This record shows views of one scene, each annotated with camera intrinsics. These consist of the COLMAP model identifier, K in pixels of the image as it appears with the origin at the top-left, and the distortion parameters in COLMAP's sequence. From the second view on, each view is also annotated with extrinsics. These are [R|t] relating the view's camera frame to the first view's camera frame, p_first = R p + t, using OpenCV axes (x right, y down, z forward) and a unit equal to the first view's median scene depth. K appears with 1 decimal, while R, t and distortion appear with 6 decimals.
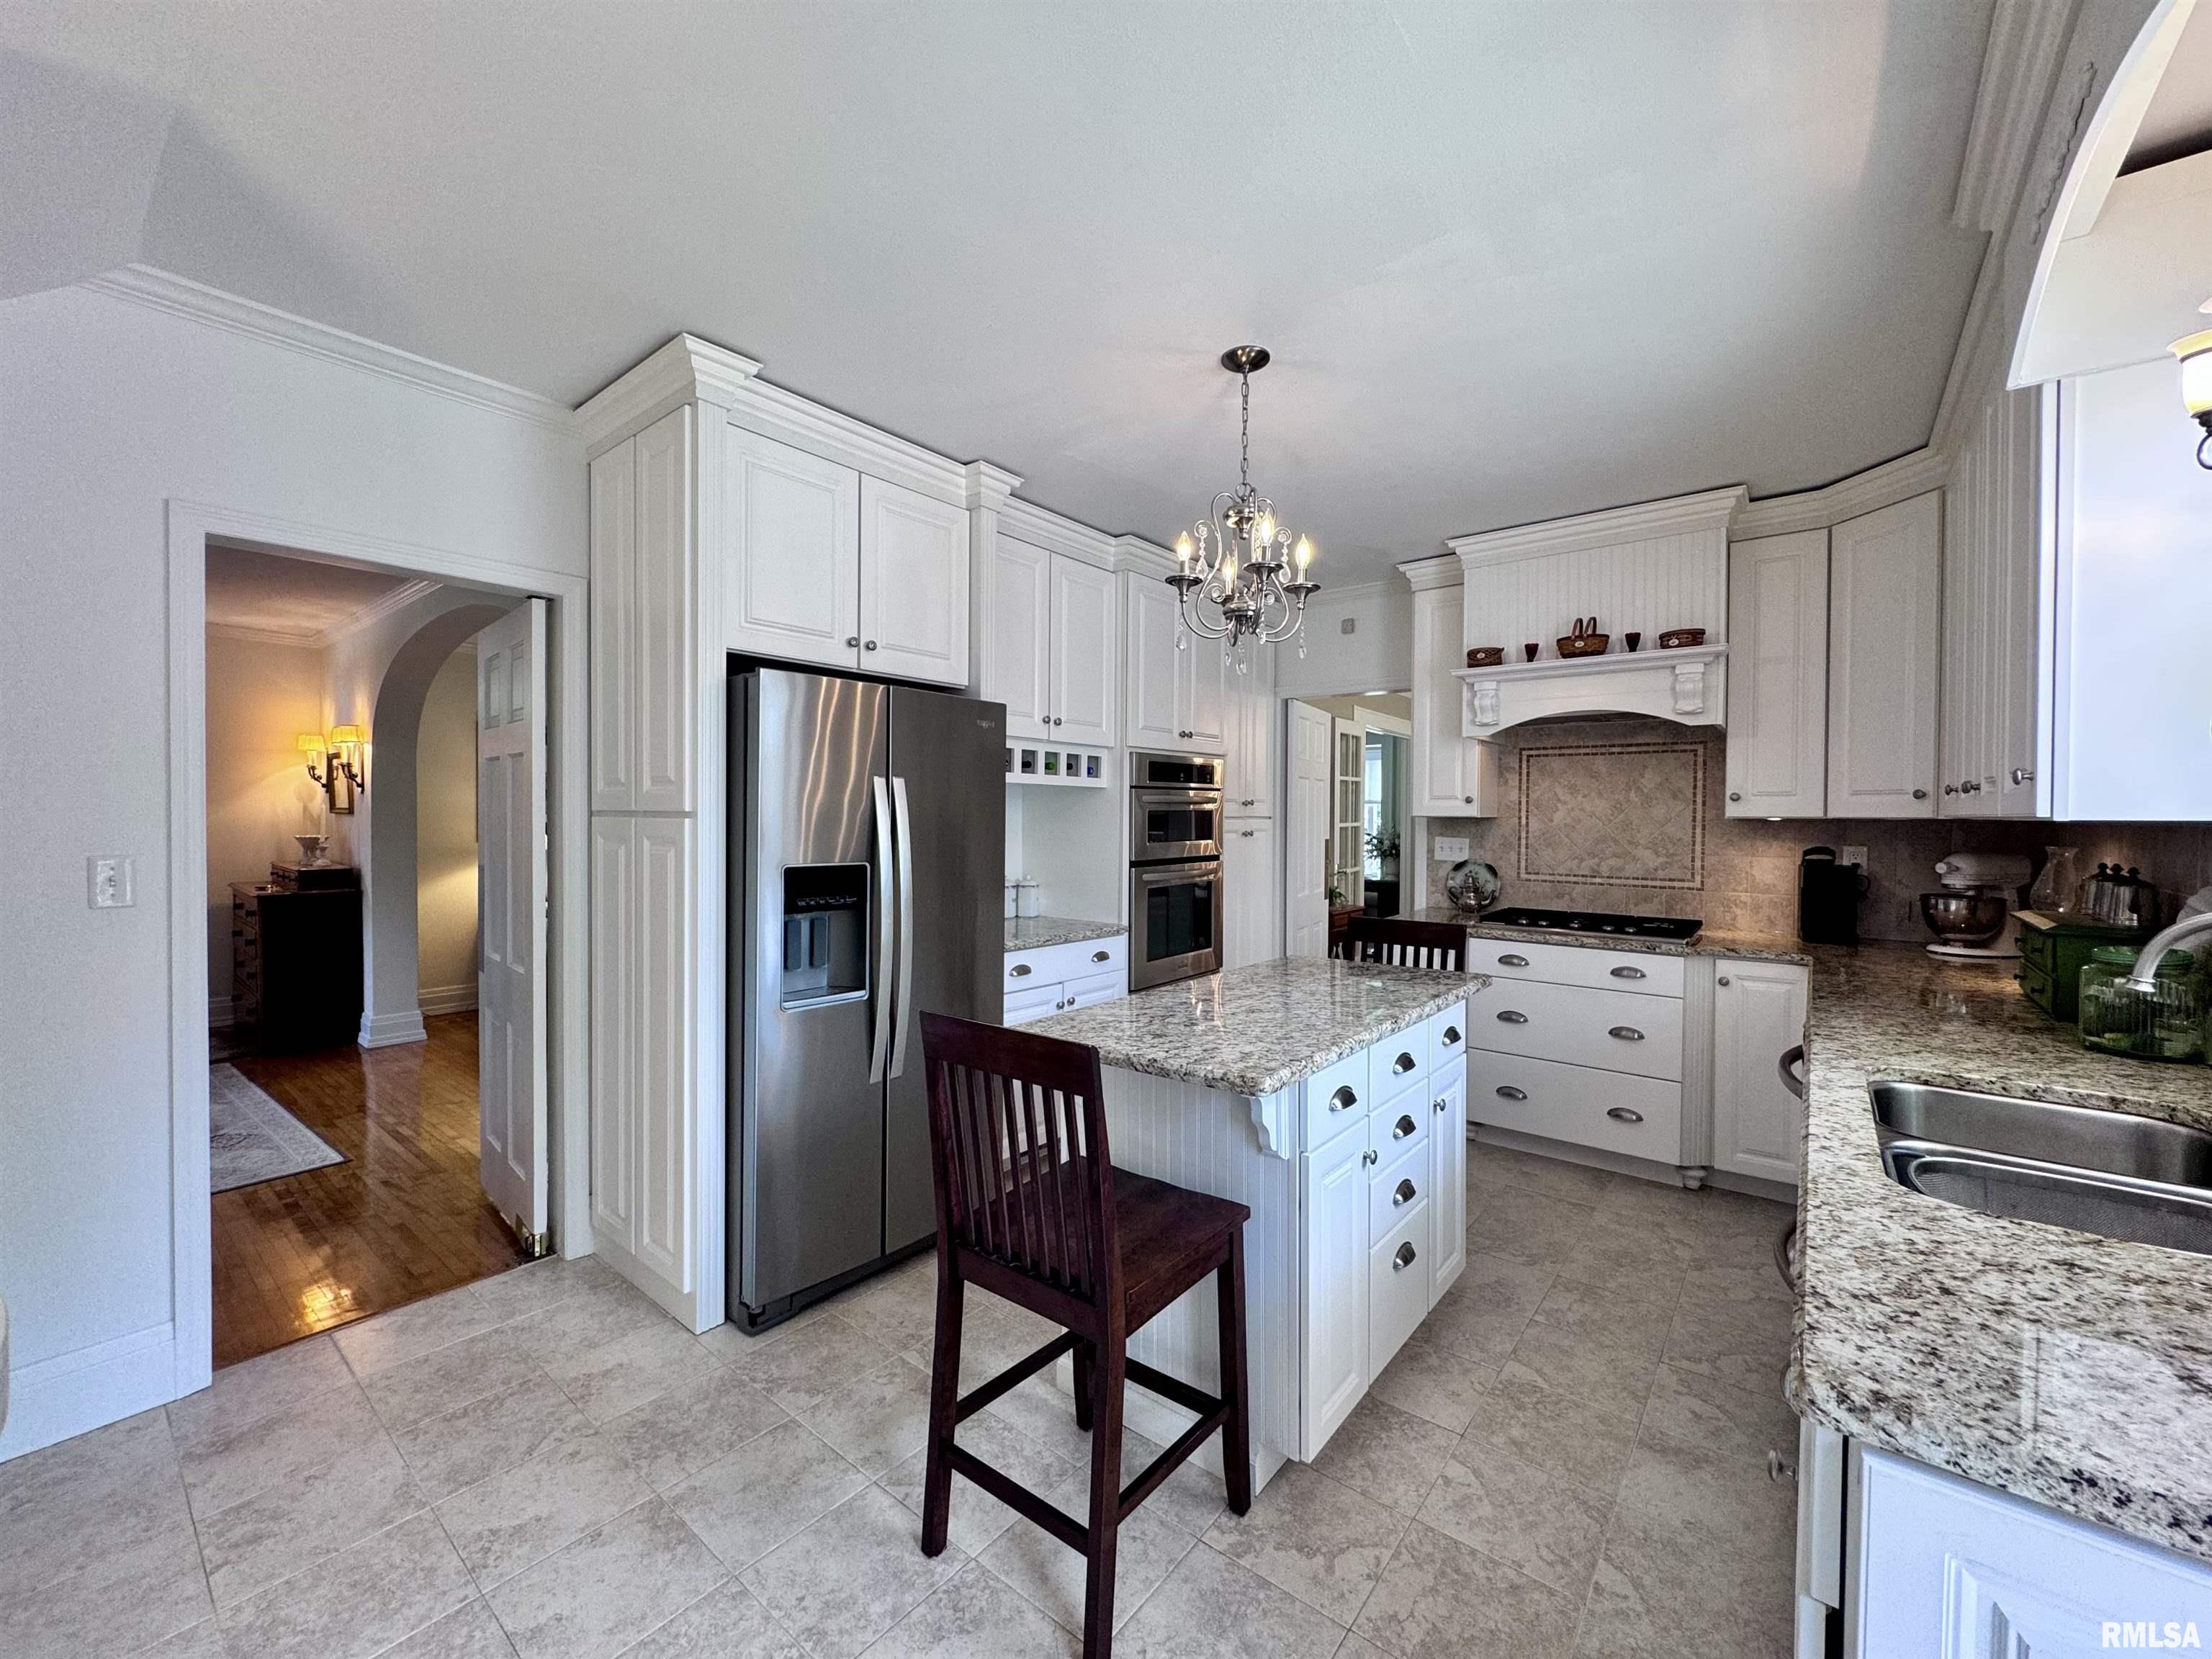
lens RADIAL K [[885.7, 0, 1104.4], [0, 885.7, 828.1], [0, 0, 1]] dist [-0.002495, 0.000390]
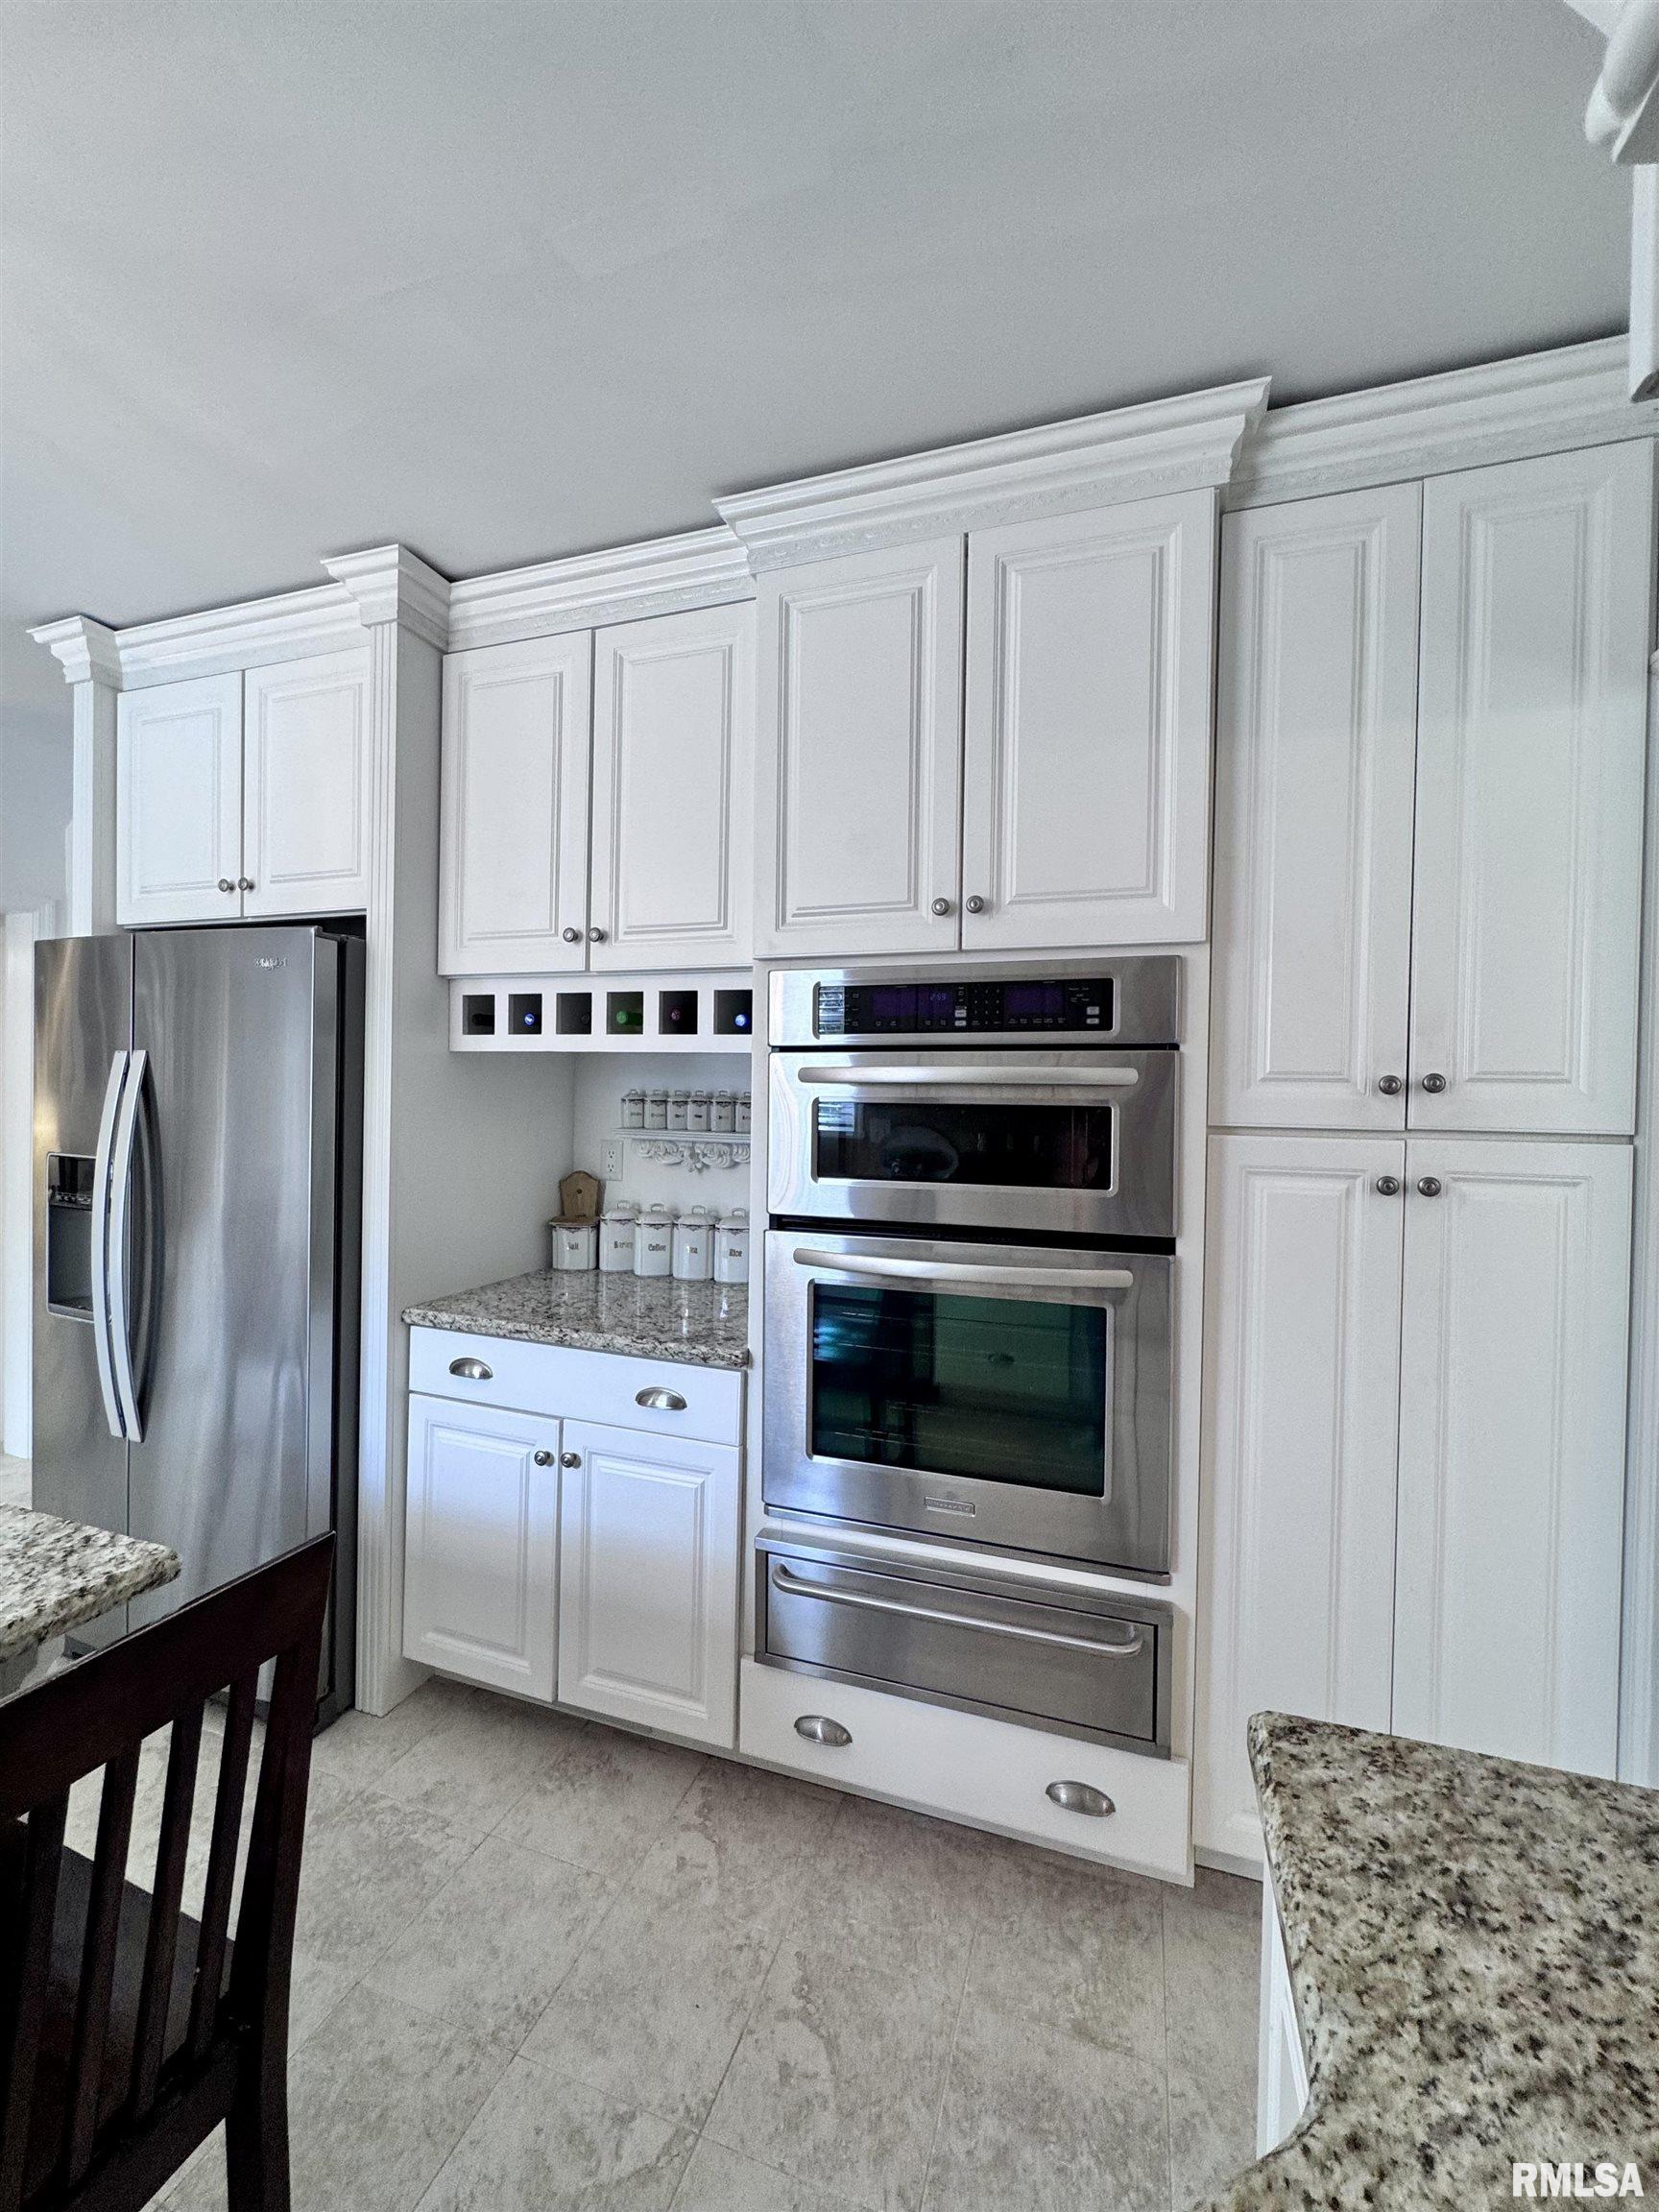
lens RADIAL K [[885.7, 0, 831.4], [0, 885.7, 1104.1], [0, 0, 1]] dist [-0.002495, 0.000390]
pose [[0.340050, 0.010565, -0.940348, 0.511319], [-0.029578, 0.999562, 0.000534, -0.021866], [0.939942, 0.027633, 0.340213, 0.964316]]
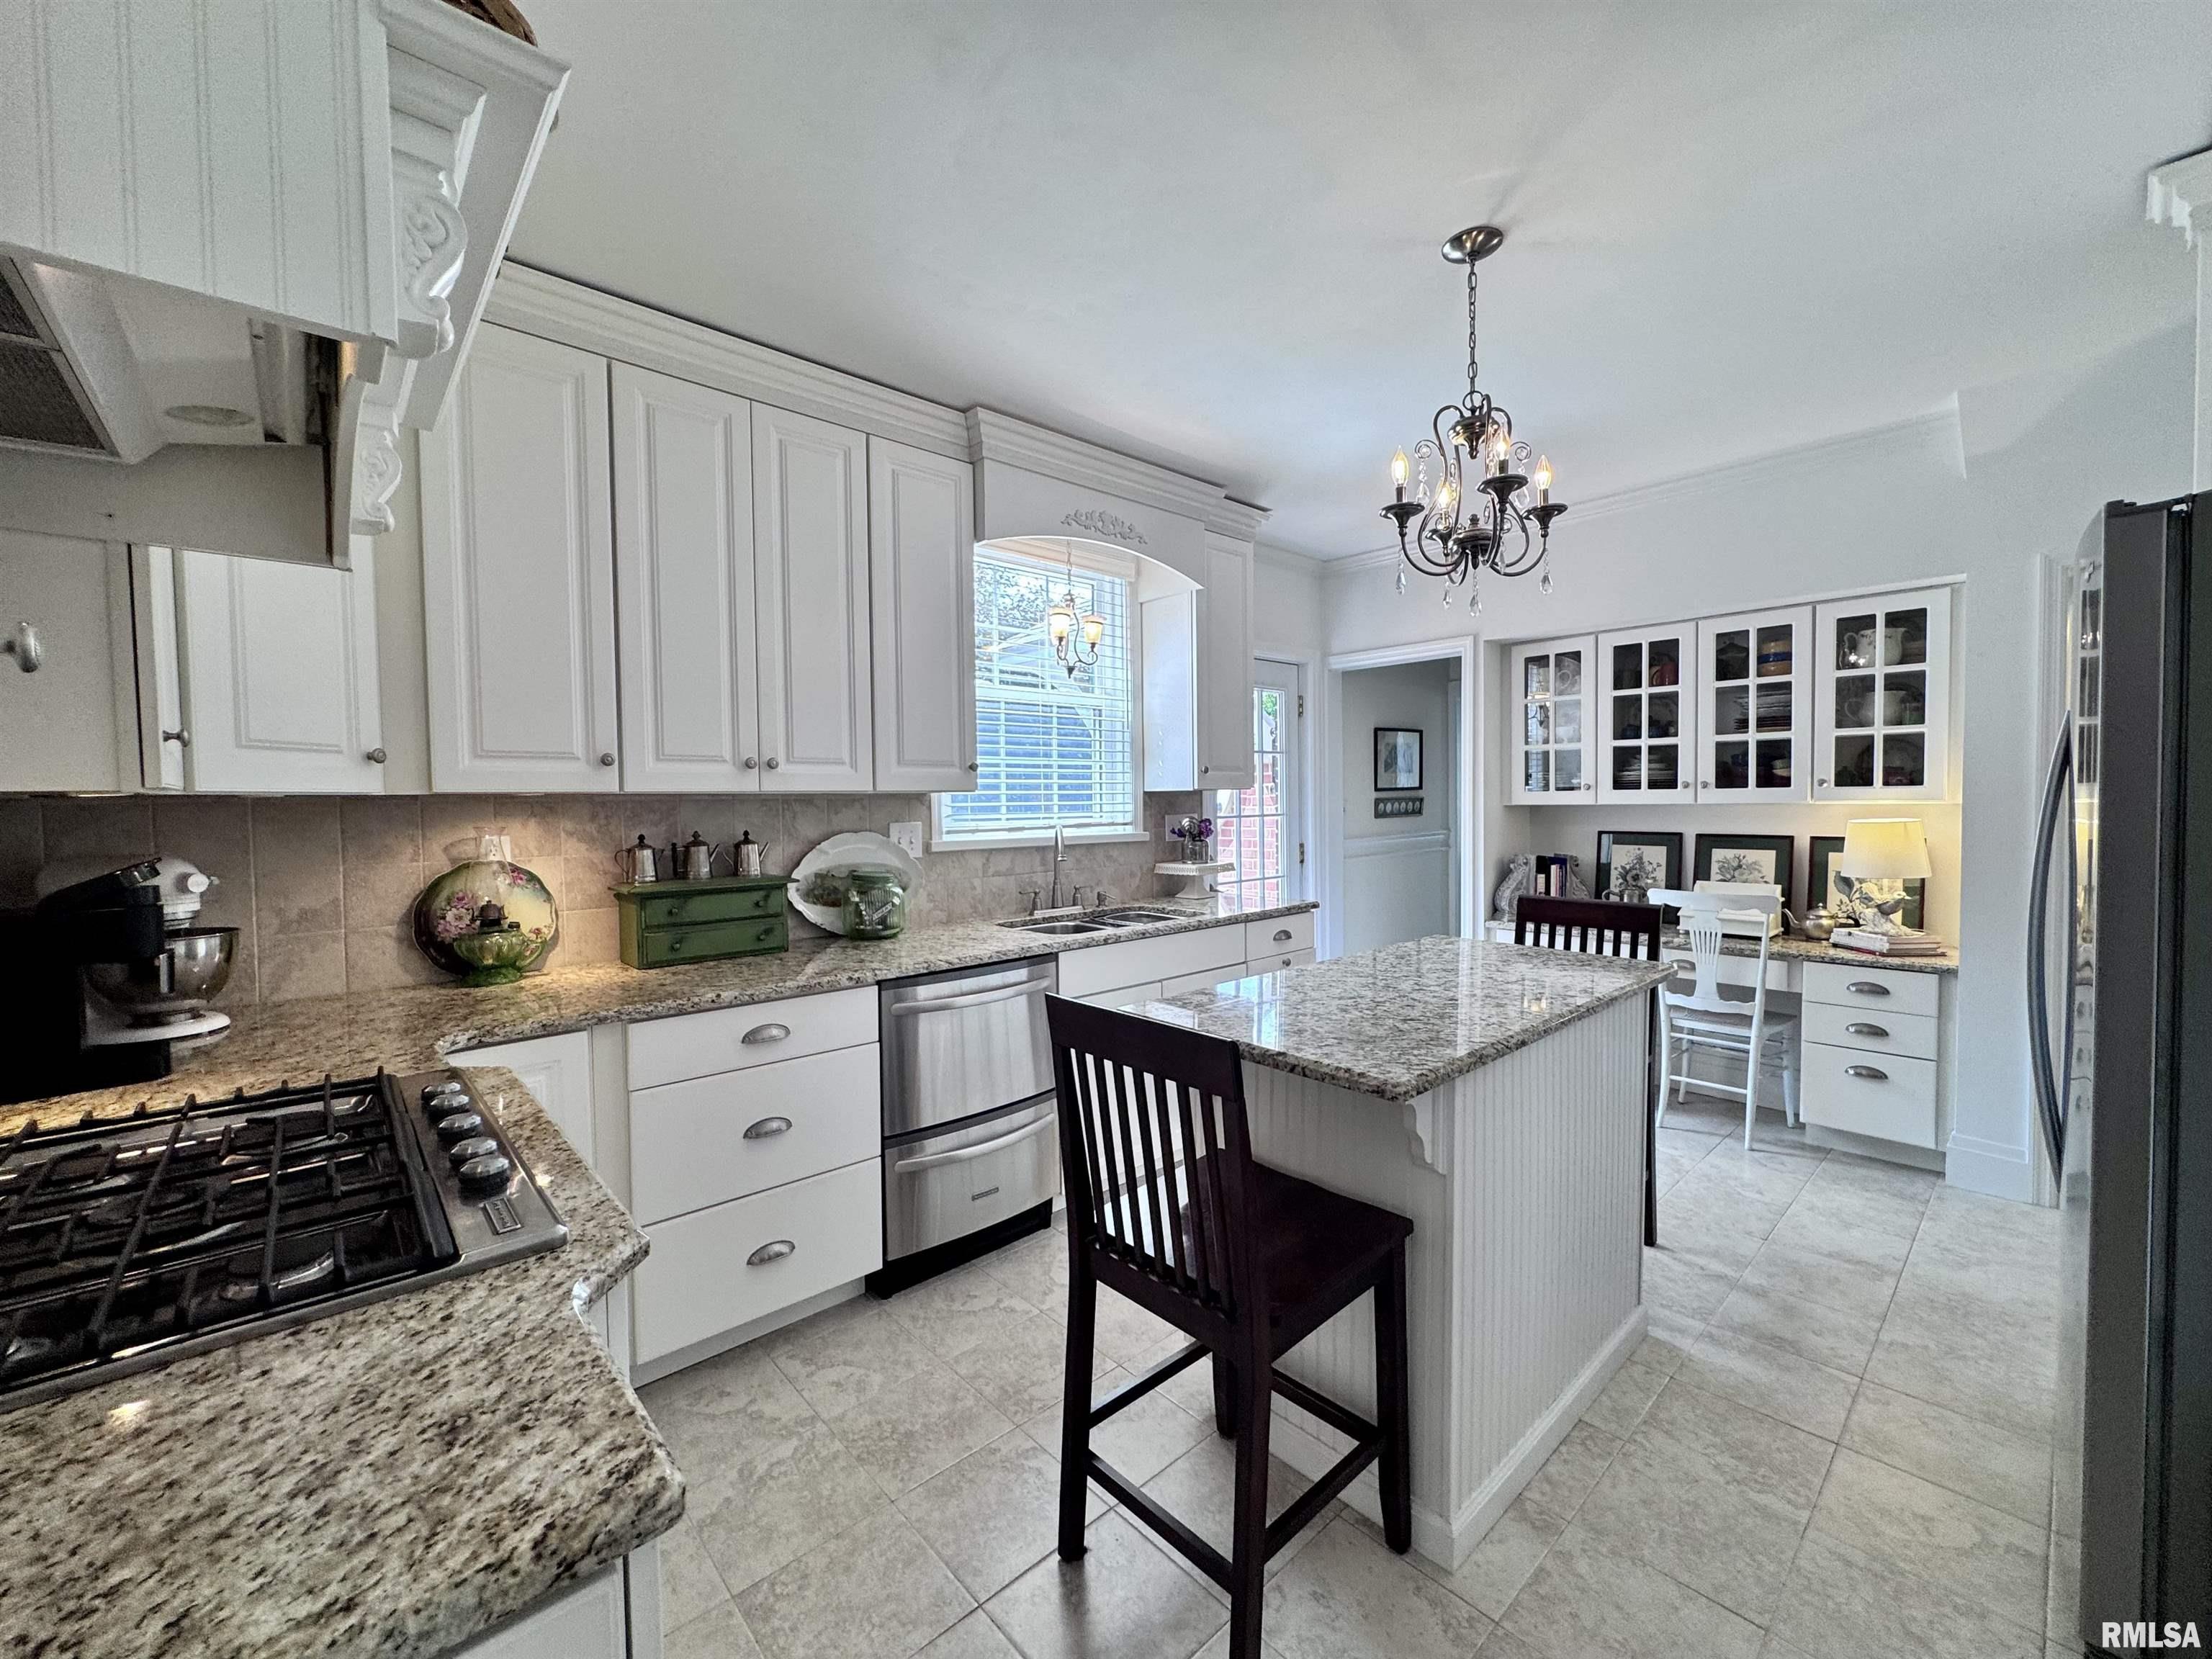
lens RADIAL K [[888.1, 0, 1106.0], [0, 888.1, 829.5], [0, 0, 1]] dist [-0.002158, 0.000479]
pose [[-0.988111, 0.001880, 0.153728, 0.249762], [0.009653, 0.998711, 0.049830, -0.009749], [-0.153436, 0.050721, -0.986856, 1.273627]]
